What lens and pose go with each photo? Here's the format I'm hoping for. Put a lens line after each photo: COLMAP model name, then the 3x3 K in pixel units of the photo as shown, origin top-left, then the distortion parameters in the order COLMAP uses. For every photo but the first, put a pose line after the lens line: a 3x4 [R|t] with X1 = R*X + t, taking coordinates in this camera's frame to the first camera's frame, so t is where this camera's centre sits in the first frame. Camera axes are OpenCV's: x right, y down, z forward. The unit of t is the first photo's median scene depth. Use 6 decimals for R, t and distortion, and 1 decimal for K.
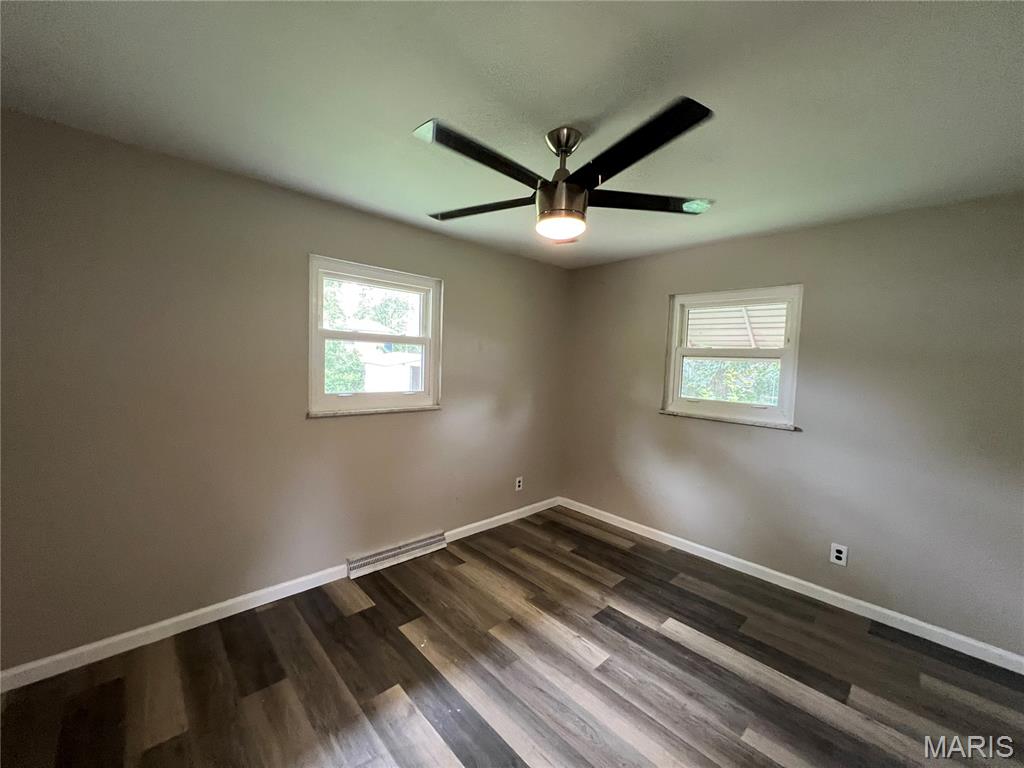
lens RADIAL K [[410.4, 0, 511.2], [0, 410.4, 381.5], [0, 0, 1]] dist [0.000600, -0.000201]
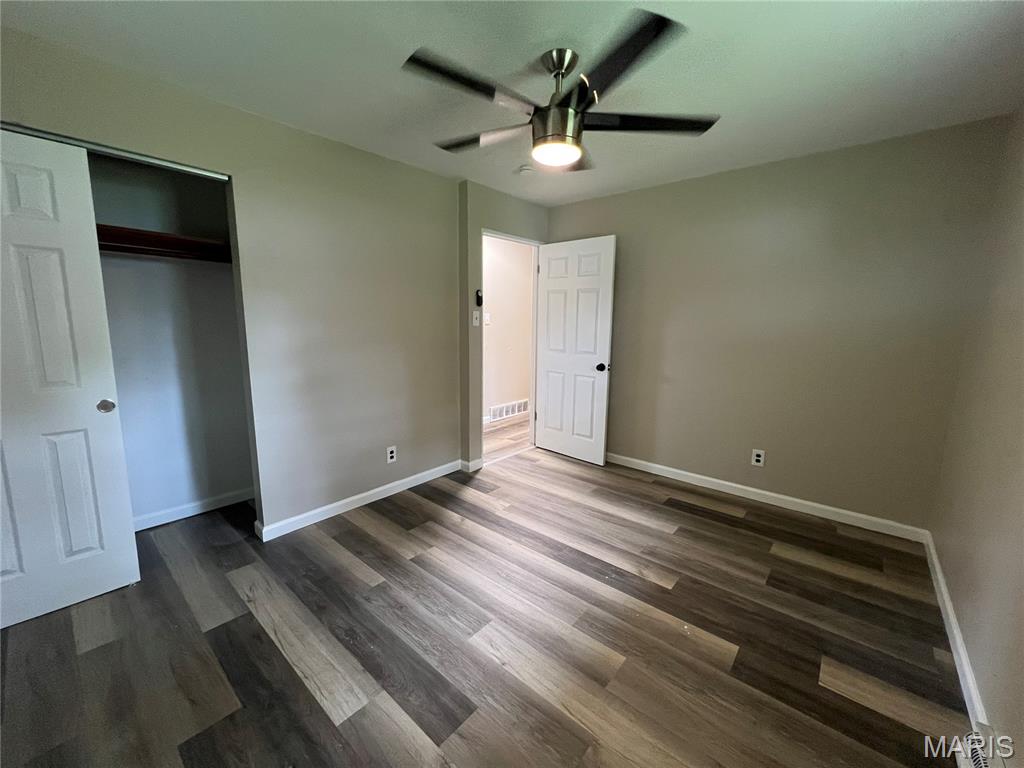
lens RADIAL K [[410.4, 0, 511.2], [0, 410.4, 381.5], [0, 0, 1]] dist [0.000600, -0.000201]
pose [[-0.992283, -0.034368, -0.119140, 0.275584], [-0.058549, 0.976830, 0.205854, -0.016590], [0.109304, 0.211241, -0.971303, 1.728135]]
